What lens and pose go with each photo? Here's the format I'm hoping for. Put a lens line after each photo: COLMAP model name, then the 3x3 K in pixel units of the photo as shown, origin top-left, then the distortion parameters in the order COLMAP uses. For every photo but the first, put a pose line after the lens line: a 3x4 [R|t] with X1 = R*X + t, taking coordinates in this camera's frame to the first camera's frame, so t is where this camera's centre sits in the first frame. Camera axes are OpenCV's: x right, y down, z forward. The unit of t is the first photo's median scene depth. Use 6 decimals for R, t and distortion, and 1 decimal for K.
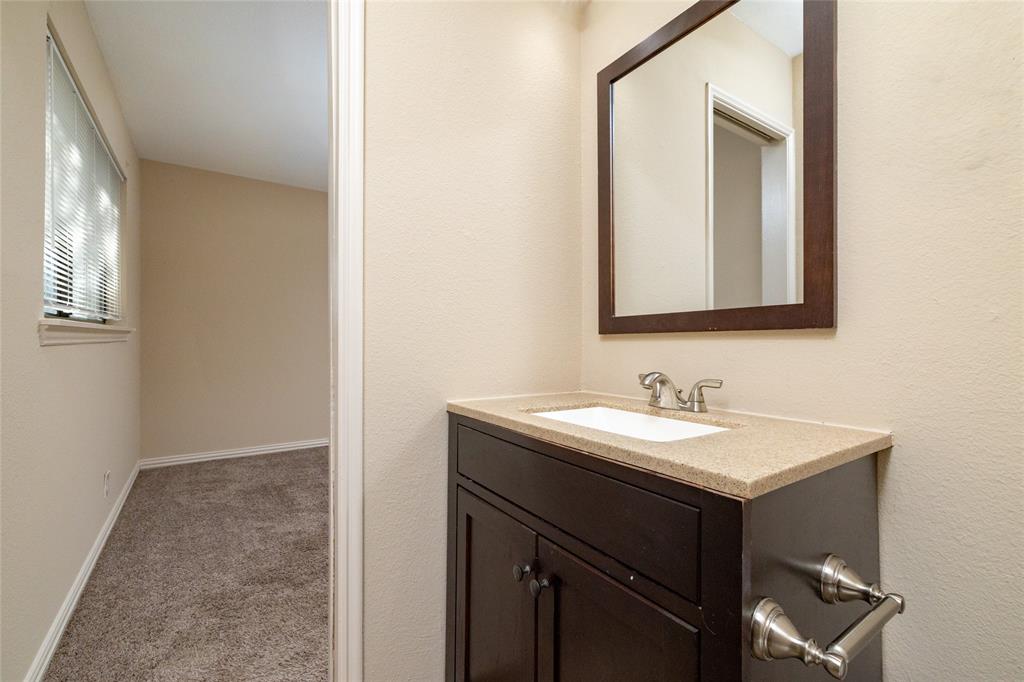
lens RADIAL K [[447.8, 0, 514.0], [0, 447.8, 337.9], [0, 0, 1]] dist [-0.002046, 0.000838]
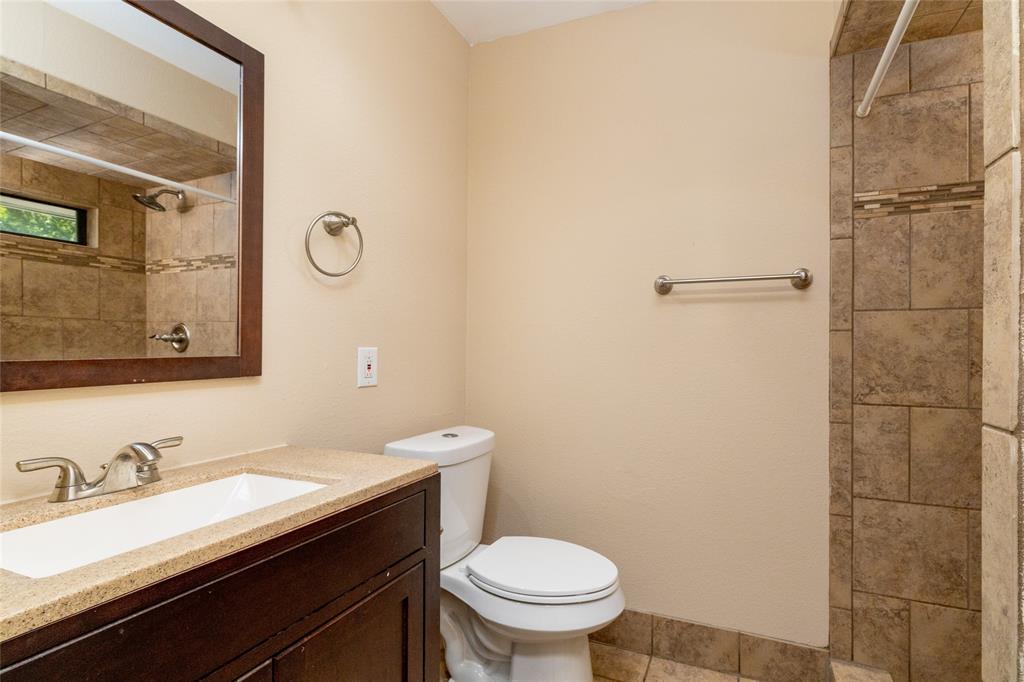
lens RADIAL K [[534.4, 0, 520.3], [0, 534.4, 342.1], [0, 0, 1]] dist [-0.004186, 0.001529]
pose [[-0.527339, -0.004665, 0.849642, -1.197756], [-0.011835, 0.999928, -0.001855, -0.151018], [-0.849572, -0.011034, -0.527357, 1.389334]]
